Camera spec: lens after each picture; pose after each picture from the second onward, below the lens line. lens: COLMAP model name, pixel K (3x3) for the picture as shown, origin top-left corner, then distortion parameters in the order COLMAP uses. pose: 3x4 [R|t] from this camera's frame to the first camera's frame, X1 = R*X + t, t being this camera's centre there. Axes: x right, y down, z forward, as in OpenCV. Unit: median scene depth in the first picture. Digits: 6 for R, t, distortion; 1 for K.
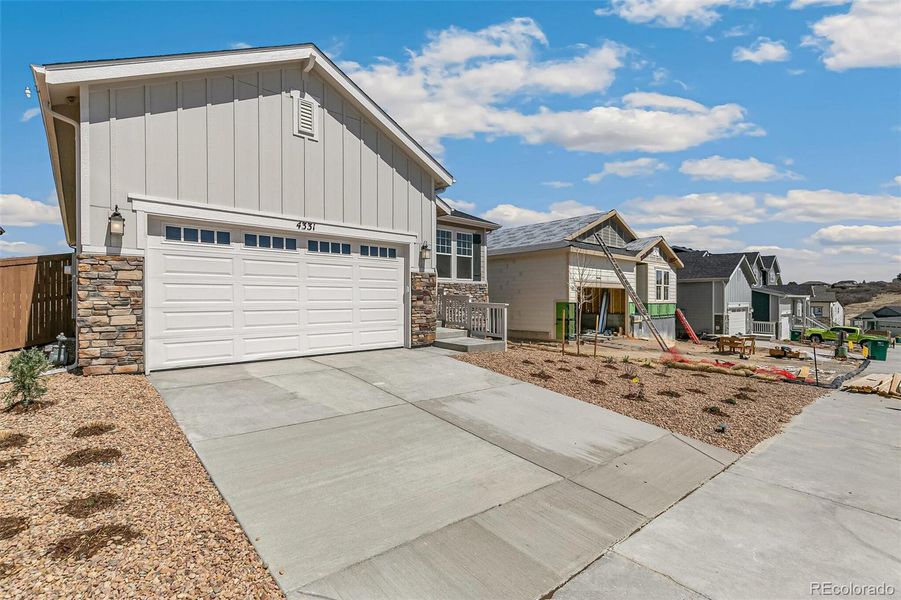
lens RADIAL K [[406.0, 0, 450.5], [0, 406.0, 300.0], [0, 0, 1]] dist [0.001051, -0.000357]
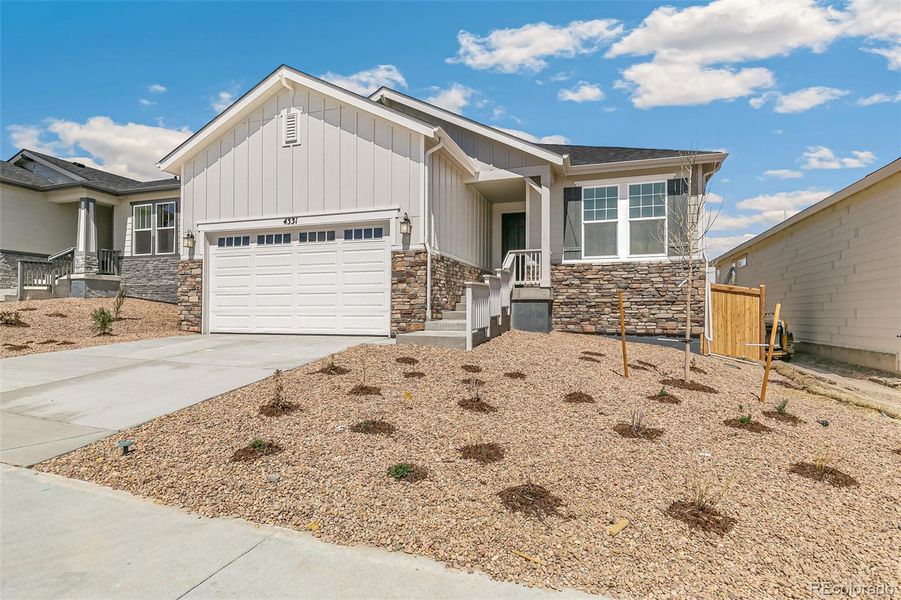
lens RADIAL K [[464.2, 0, 446.4], [0, 464.2, 304.6], [0, 0, 1]] dist [0.002389, 0.000499]
pose [[0.493122, -0.014228, -0.869844, 0.970072], [-0.001853, 0.999847, -0.017405, 0.075076], [0.869958, 0.010195, 0.493020, 0.704331]]
